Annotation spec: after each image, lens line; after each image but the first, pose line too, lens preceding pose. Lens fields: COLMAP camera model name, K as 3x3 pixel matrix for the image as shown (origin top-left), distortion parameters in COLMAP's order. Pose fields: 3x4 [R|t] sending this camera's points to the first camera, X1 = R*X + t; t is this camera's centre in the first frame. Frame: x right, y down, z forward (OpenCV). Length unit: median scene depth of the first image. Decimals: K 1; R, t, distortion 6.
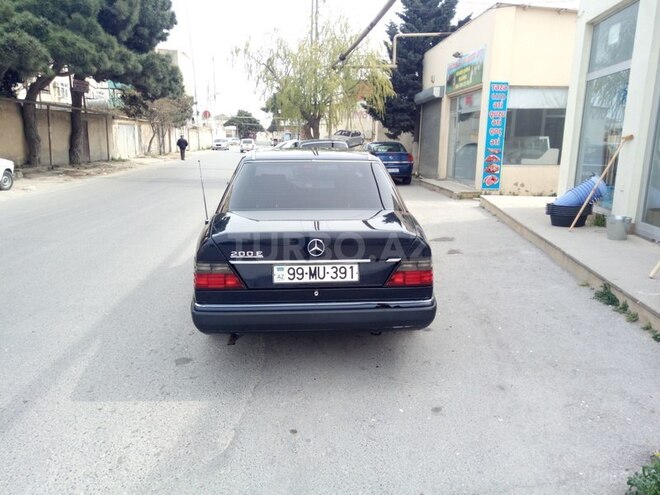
lens RADIAL K [[504.6, 0, 332.2], [0, 504.6, 247.8], [0, 0, 1]] dist [0.035342, -0.034571]
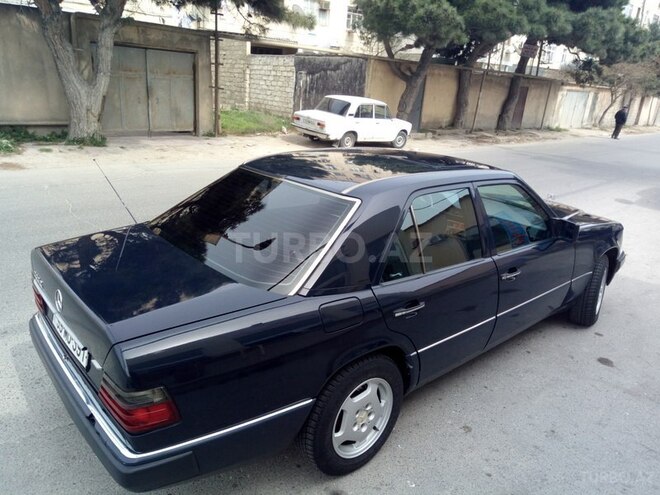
lens RADIAL K [[504.6, 0, 332.2], [0, 504.6, 247.8], [0, 0, 1]] dist [0.035342, -0.034571]
pose [[0.623082, 0.267789, -0.734886, 0.112475], [-0.217984, 0.961791, 0.165652, -0.037317], [0.751167, 0.056979, 0.657649, 0.105699]]
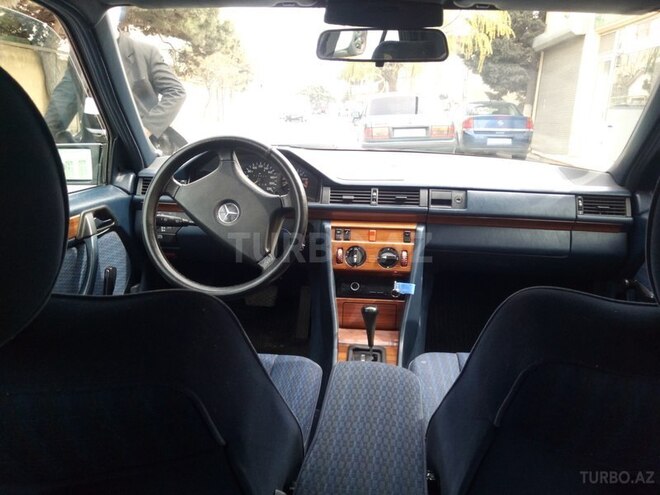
lens RADIAL K [[504.6, 0, 332.2], [0, 504.6, 247.8], [0, 0, 1]] dist [0.035342, -0.034571]
pose [[0.990045, 0.046306, -0.132917, -0.012655], [-0.039666, 0.997850, 0.052178, -0.027121], [0.135047, -0.046386, 0.989753, 0.223497]]
